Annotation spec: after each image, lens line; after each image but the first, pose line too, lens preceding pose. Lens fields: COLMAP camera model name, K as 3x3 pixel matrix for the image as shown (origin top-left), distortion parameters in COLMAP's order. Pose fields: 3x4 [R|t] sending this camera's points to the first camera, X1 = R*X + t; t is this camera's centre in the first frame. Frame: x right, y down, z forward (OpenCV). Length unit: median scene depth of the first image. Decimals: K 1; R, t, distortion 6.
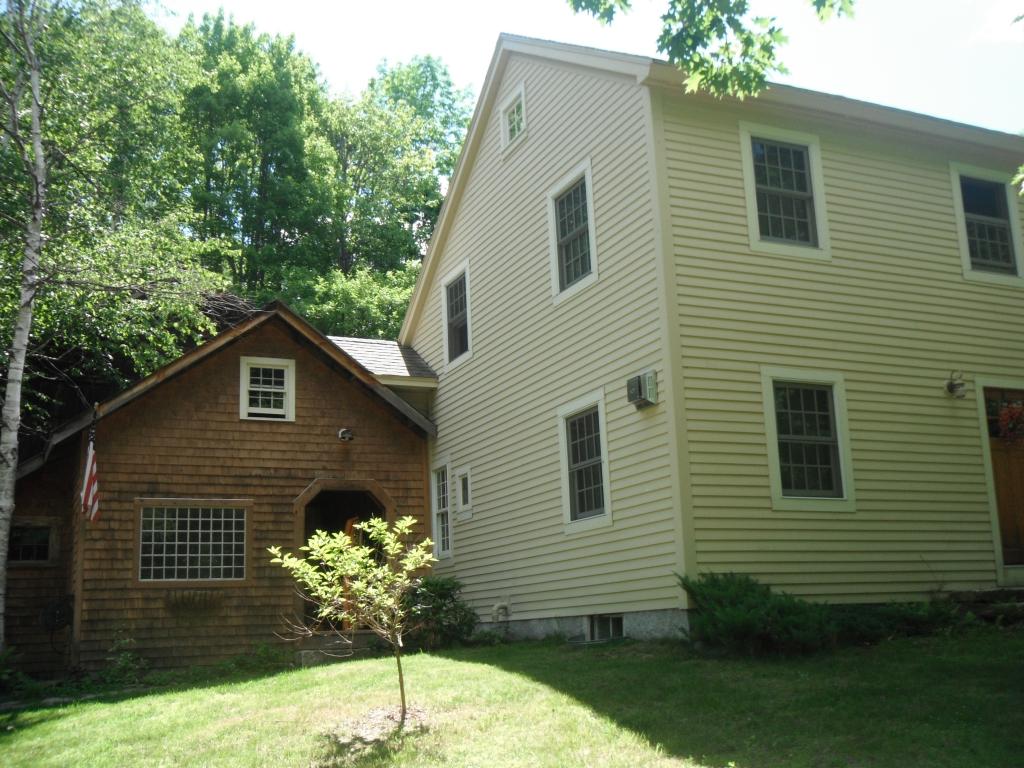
lens RADIAL K [[1085.9, 0, 512.0], [0, 1085.9, 384.0], [0, 0, 1]] dist [0.077422, 0.001037]
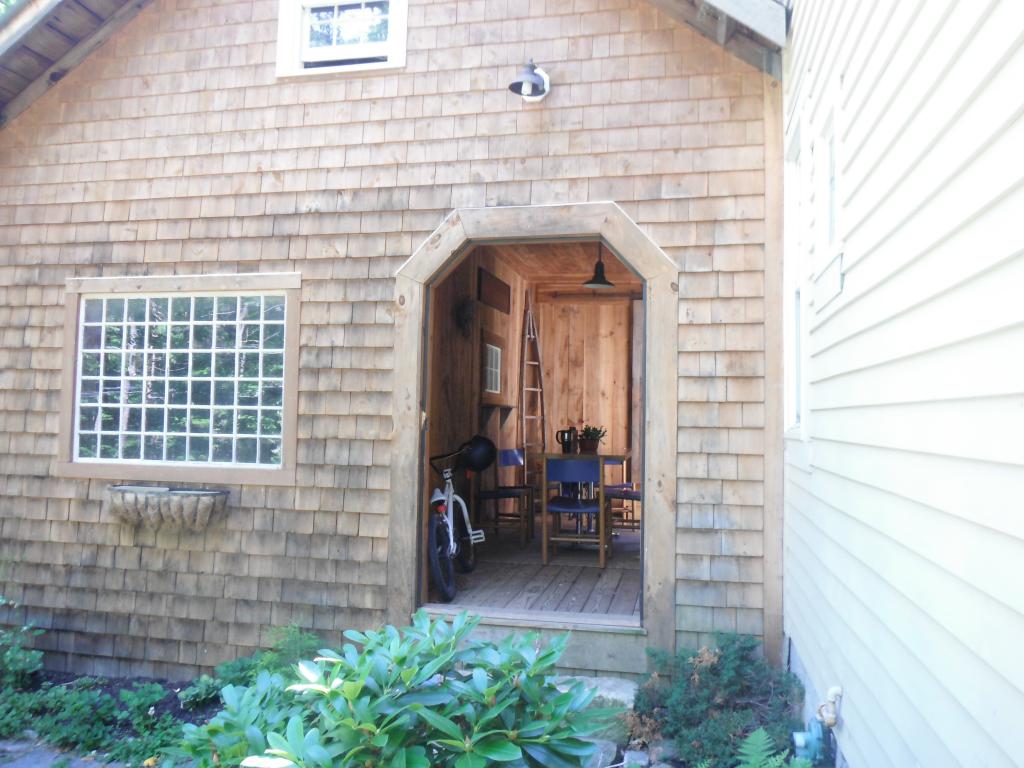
lens RADIAL K [[807.5, 0, 513.2], [0, 807.5, 375.5], [0, 0, 1]] dist [-0.028398, -0.007082]
pose [[0.824707, 0.022180, -0.565125, -0.004945], [0.093805, 0.980026, 0.175356, 0.099278], [0.557727, -0.197629, 0.806154, 0.802308]]
